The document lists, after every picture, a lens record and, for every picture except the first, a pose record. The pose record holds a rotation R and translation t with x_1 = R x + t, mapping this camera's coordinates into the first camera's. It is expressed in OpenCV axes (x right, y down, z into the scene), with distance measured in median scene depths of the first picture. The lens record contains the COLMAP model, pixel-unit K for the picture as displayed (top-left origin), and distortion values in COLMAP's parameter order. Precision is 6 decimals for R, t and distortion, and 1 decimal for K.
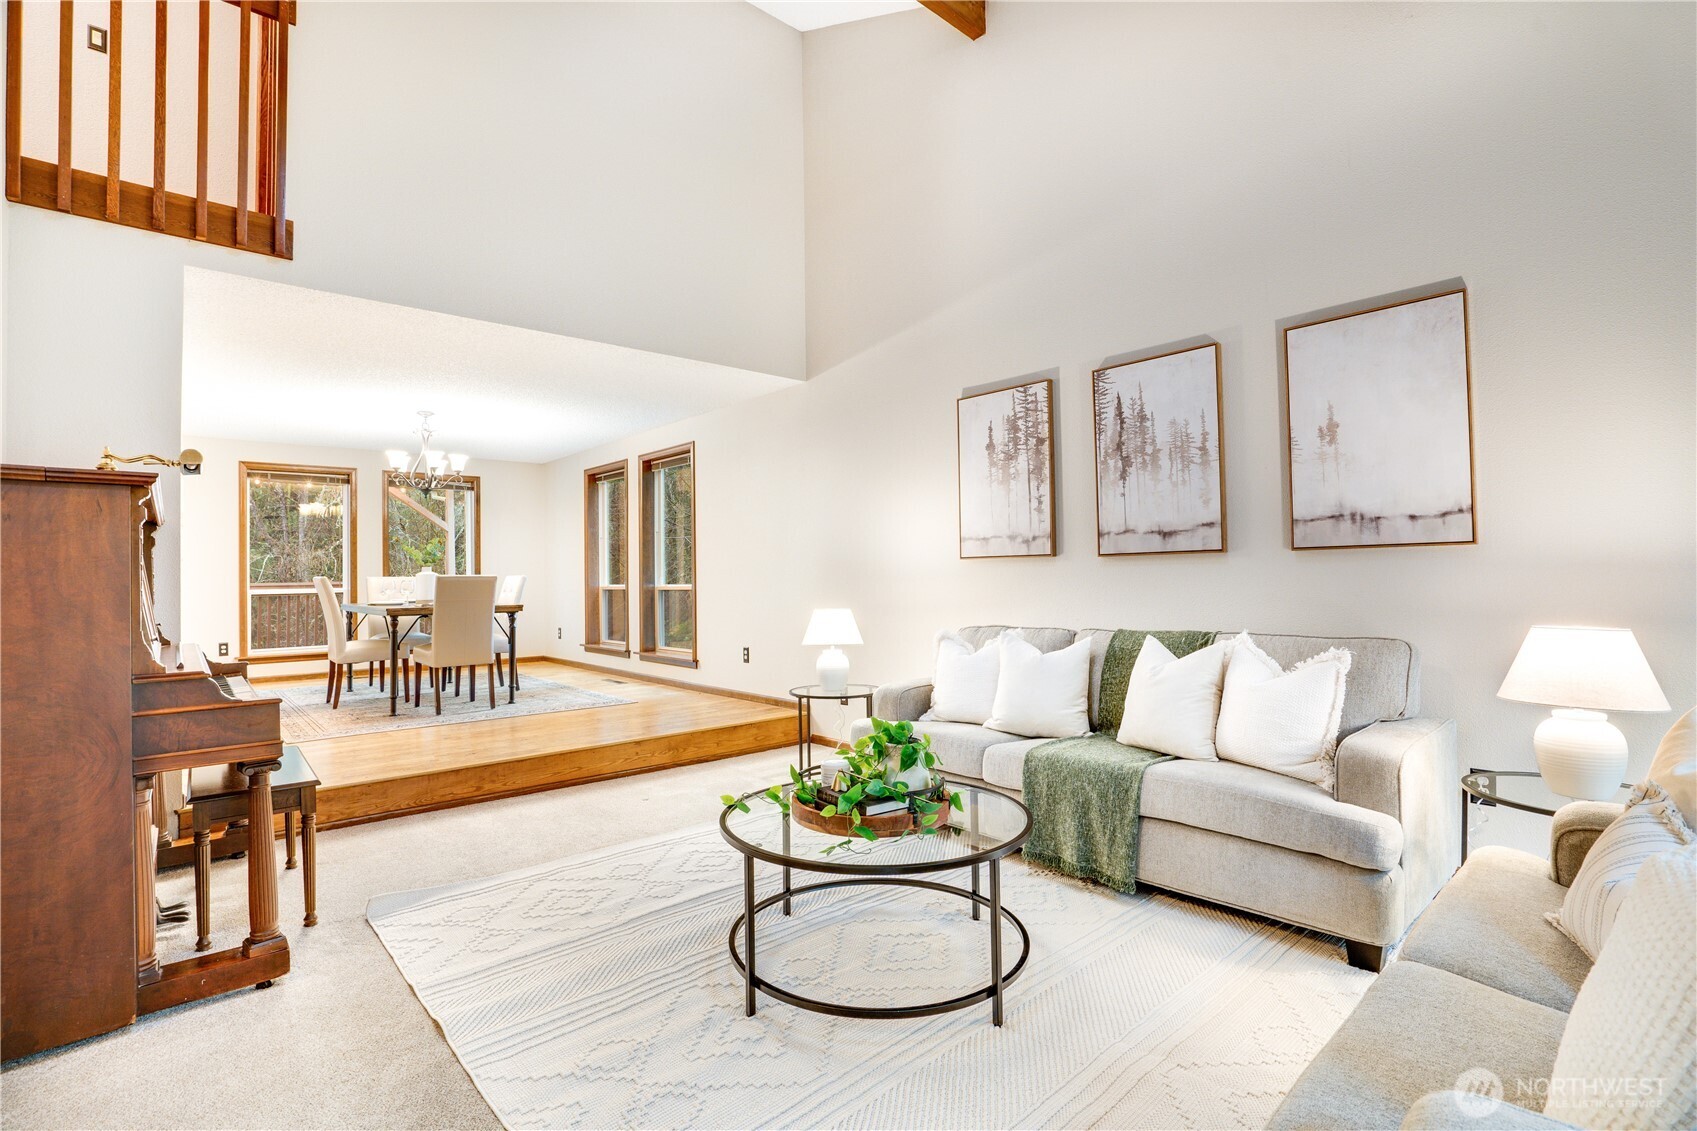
lens RADIAL K [[790.0, 0, 839.9], [0, 790.0, 564.0], [0, 0, 1]] dist [-0.063532, 0.027025]
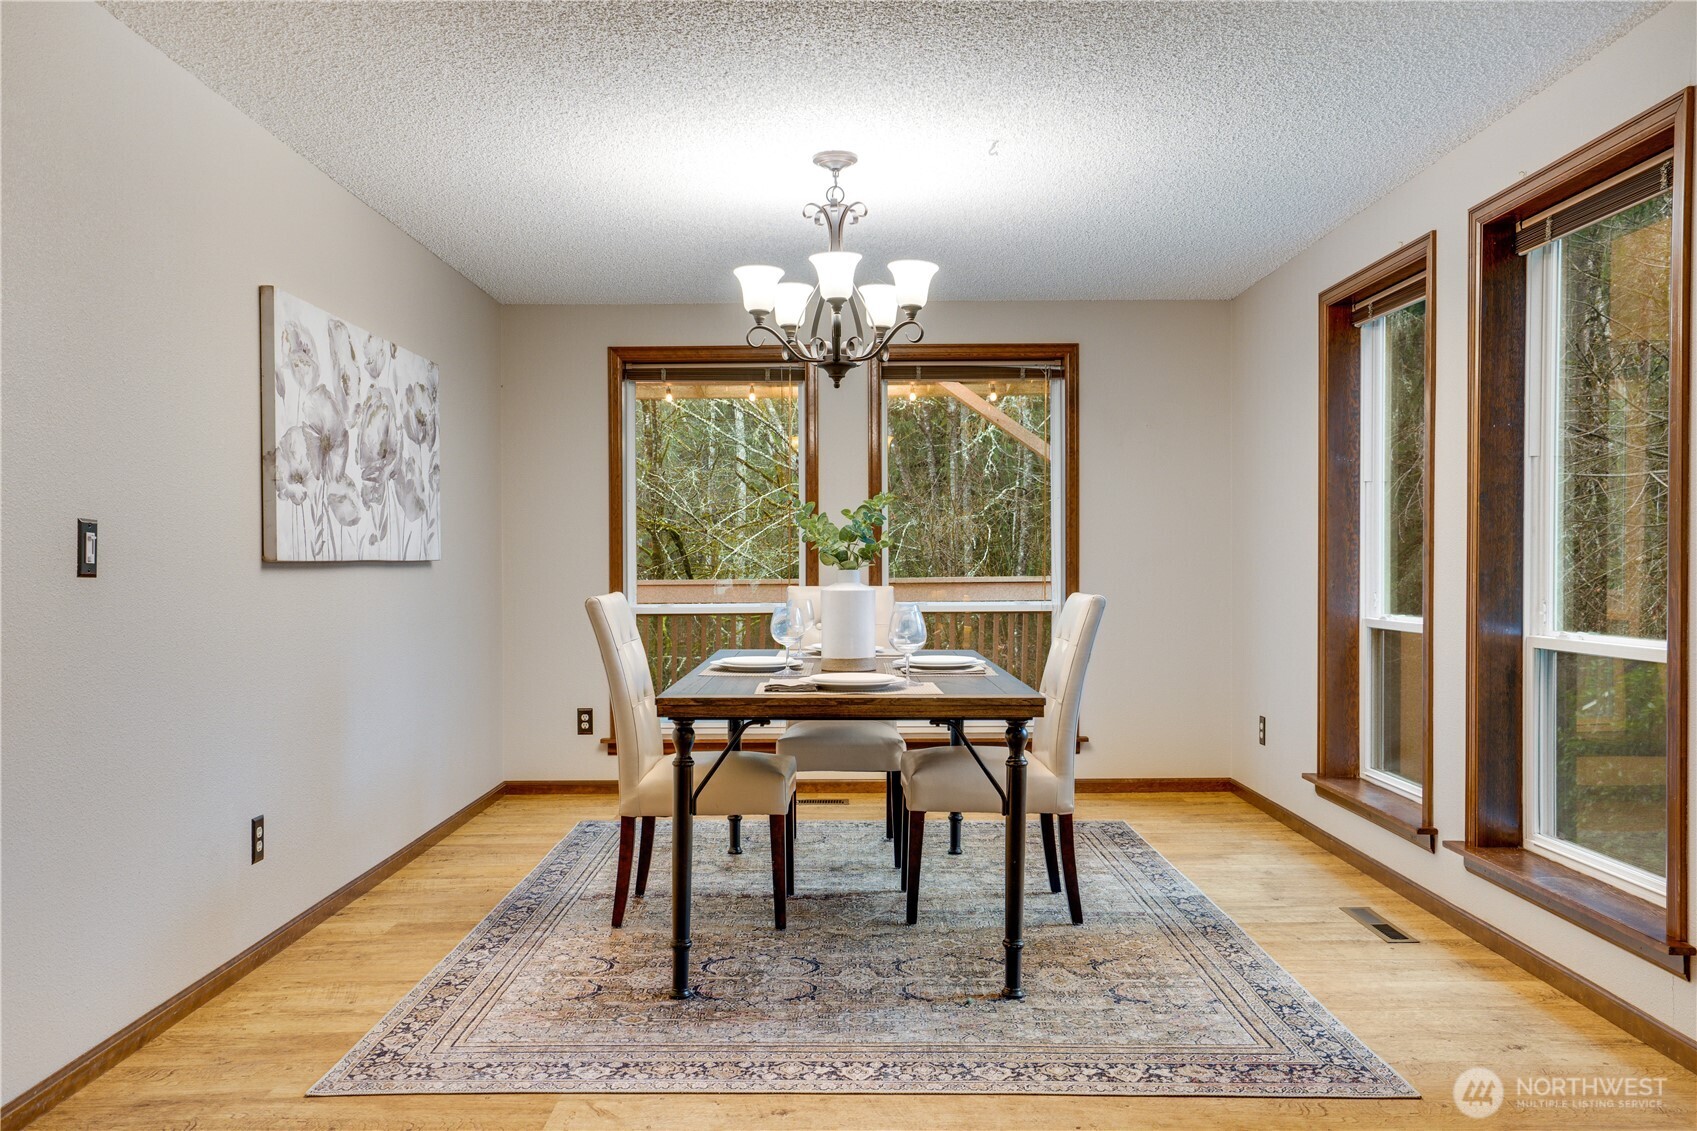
lens RADIAL K [[1236.0, 0, 845.2], [0, 1236.0, 575.9], [0, 0, 1]] dist [-0.043319, 0.000870]
pose [[0.721045, 0.017862, -0.692658, -0.098887], [0.008648, 0.999358, 0.034773, -0.012069], [0.692834, -0.031063, 0.720427, 0.481215]]
